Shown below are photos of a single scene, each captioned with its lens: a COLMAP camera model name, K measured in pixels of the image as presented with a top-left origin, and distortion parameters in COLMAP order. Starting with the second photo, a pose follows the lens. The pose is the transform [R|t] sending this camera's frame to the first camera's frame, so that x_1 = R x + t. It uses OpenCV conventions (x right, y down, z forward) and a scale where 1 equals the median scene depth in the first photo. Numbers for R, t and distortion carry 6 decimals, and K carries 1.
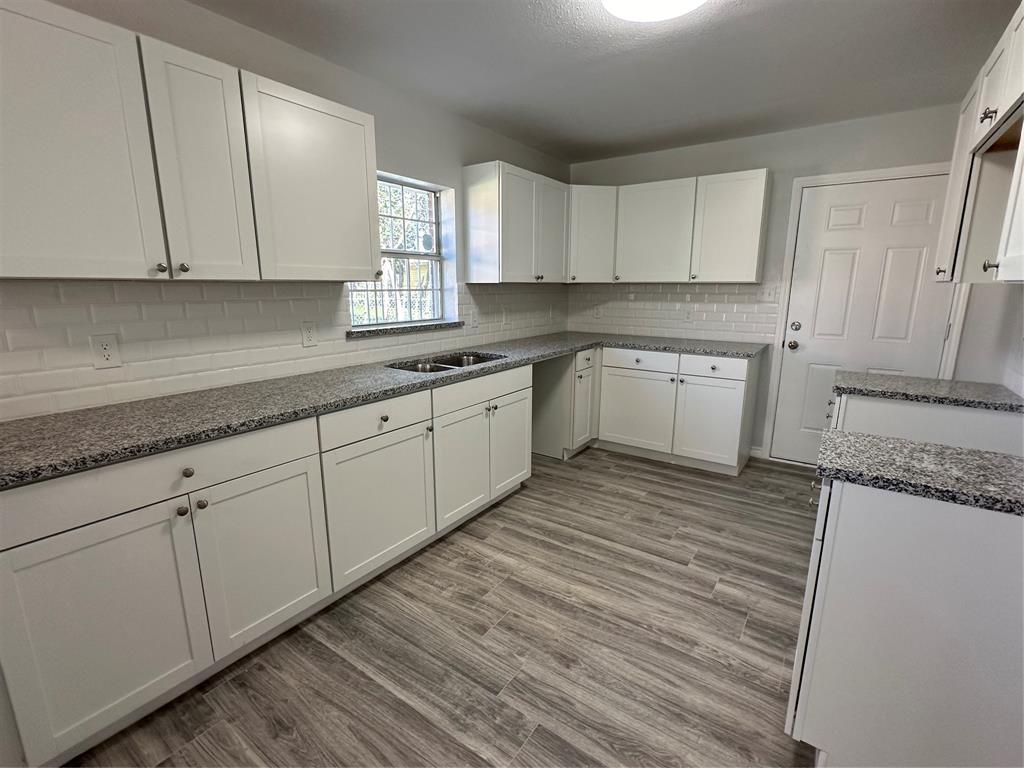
lens RADIAL K [[471.5, 0, 509.4], [0, 471.5, 385.7], [0, 0, 1]] dist [0.000757, -0.001281]
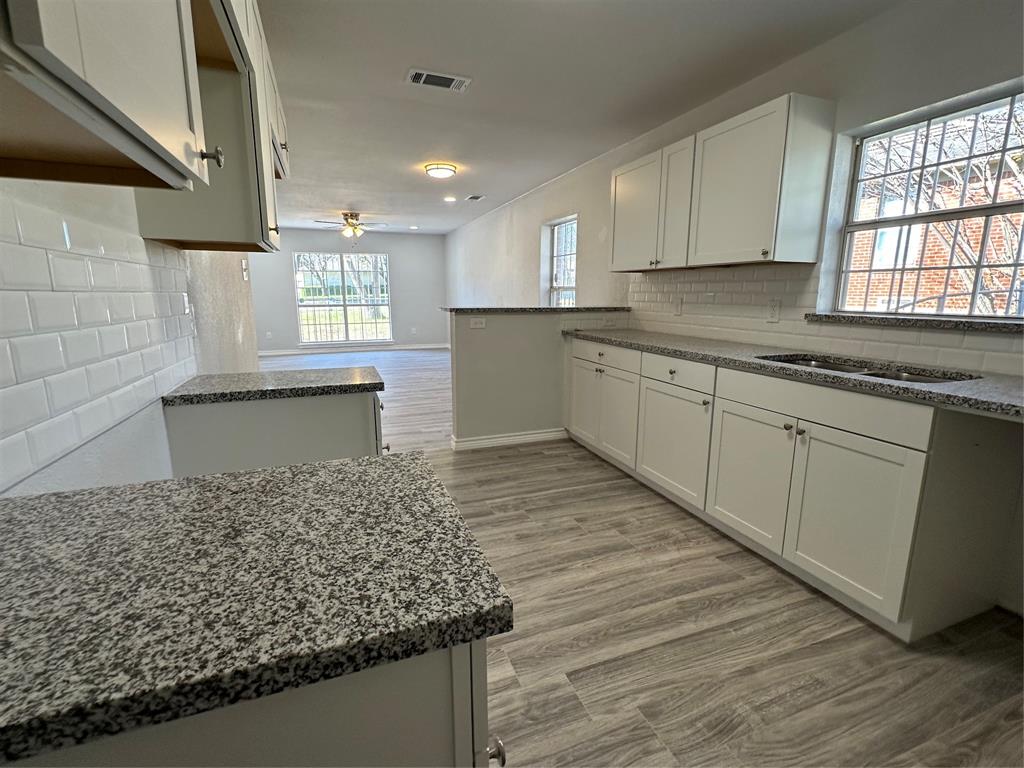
lens RADIAL K [[471.5, 0, 518.6], [0, 471.5, 384.8], [0, 0, 1]] dist [0.000757, -0.001281]
pose [[-0.547750, 0.159037, -0.821387, 0.781079], [-0.177435, 0.937352, 0.299814, -0.158700], [0.817610, 0.309966, -0.485216, 1.002191]]
